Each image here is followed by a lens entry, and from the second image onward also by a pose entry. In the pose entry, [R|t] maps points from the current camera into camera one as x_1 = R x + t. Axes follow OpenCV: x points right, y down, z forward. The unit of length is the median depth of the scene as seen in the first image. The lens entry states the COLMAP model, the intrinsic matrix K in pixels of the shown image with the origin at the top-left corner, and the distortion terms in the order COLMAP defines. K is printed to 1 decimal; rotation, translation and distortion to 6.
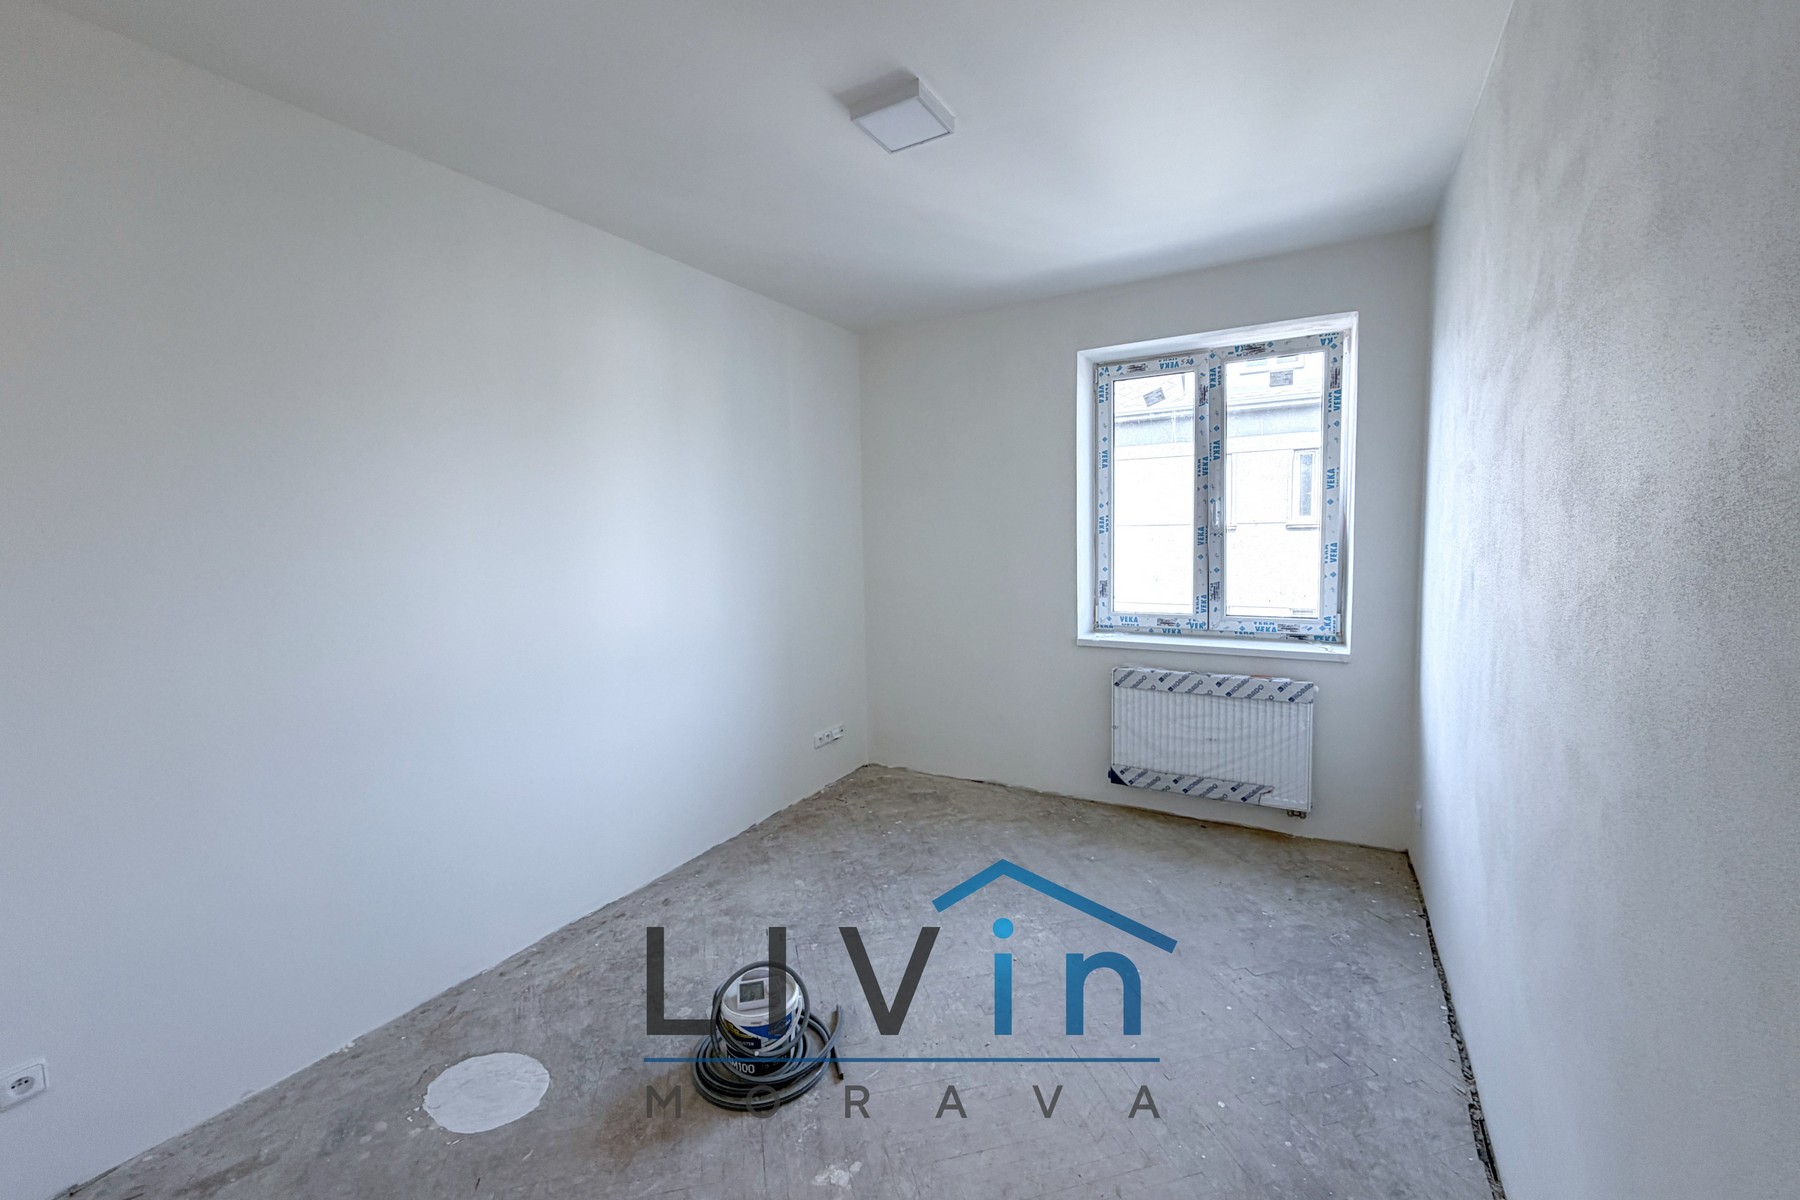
lens RADIAL K [[721.8, 0, 892.1], [0, 721.8, 585.0], [0, 0, 1]] dist [-0.001047, 0.000572]
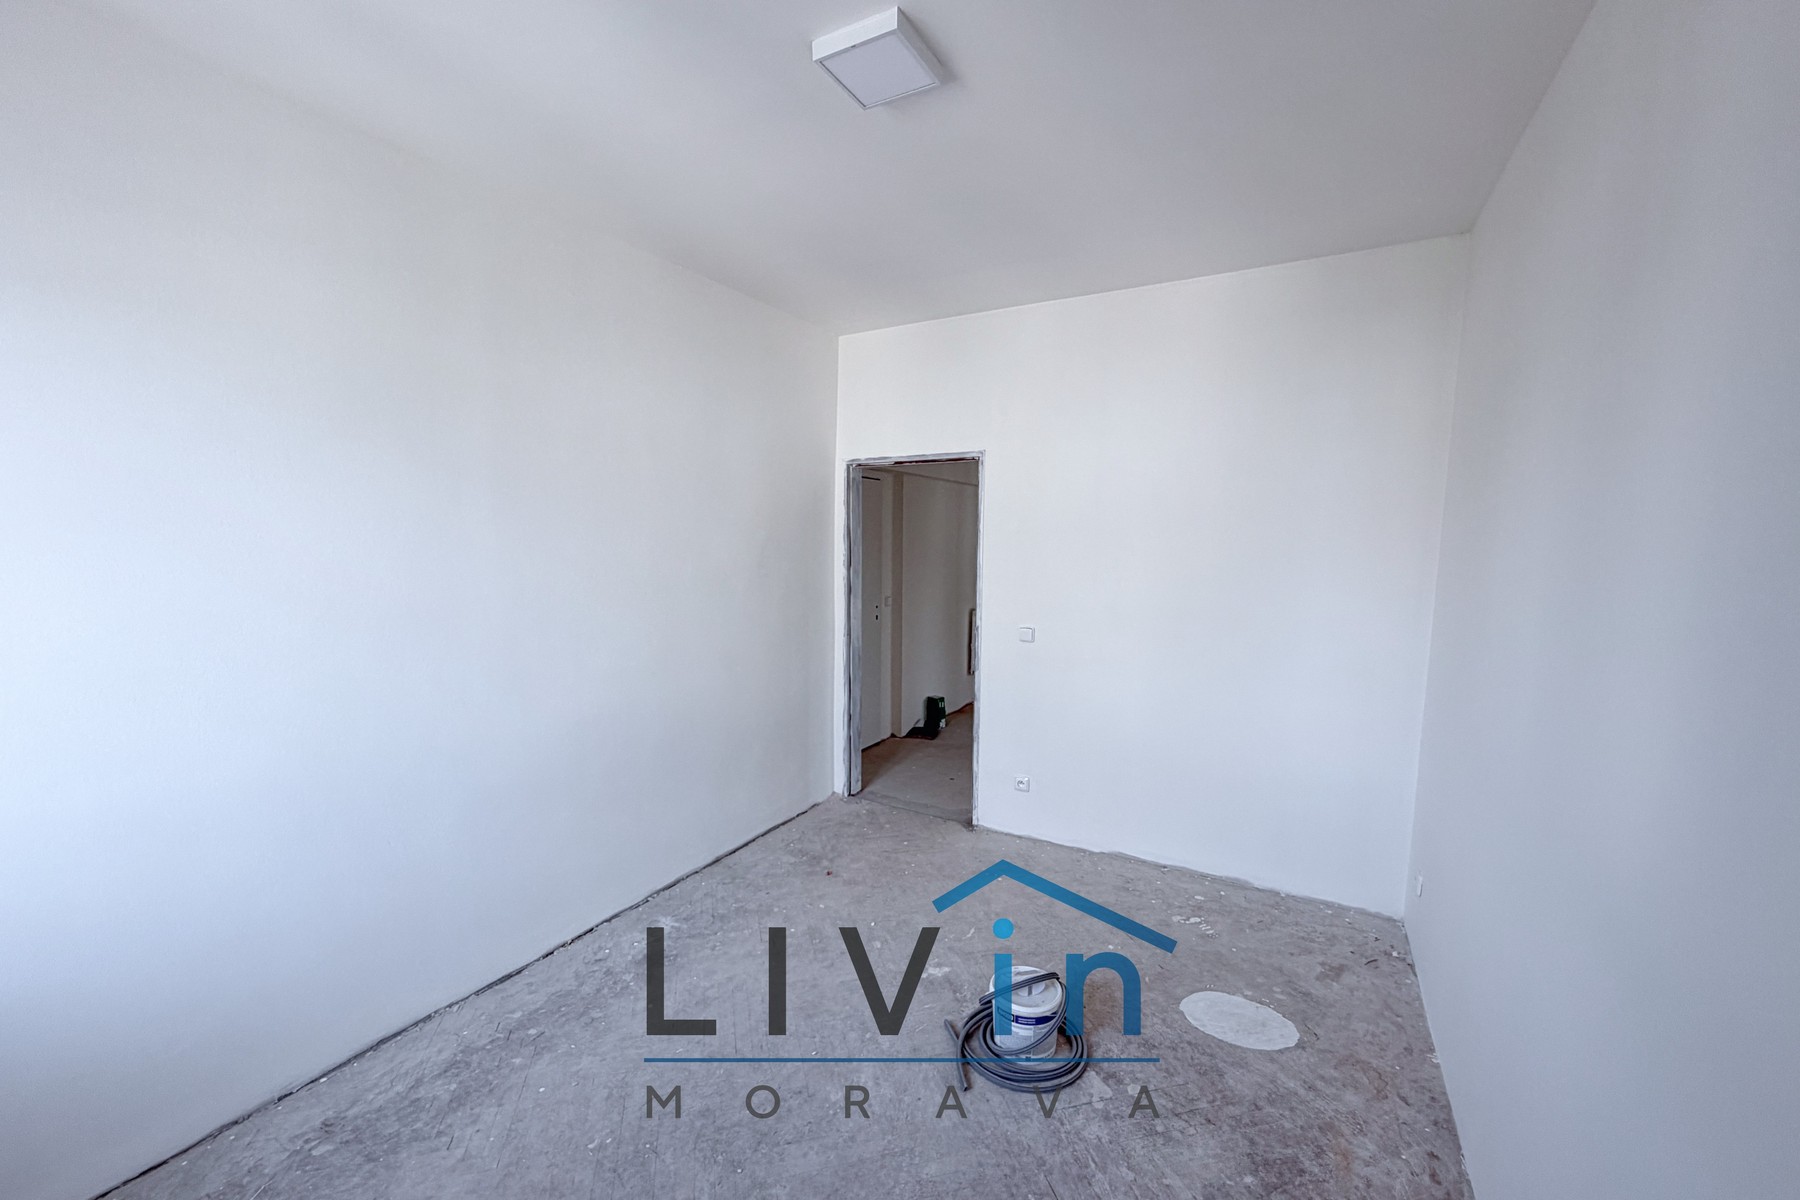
lens RADIAL K [[719.4, 0, 895.4], [0, 719.4, 597.6], [0, 0, 1]] dist [0.000043, -0.000002]
pose [[-0.999642, 0.017795, -0.019990, 0.024463], [0.014715, 0.989346, 0.144837, -0.179719], [0.022354, 0.144491, -0.989254, 2.011370]]
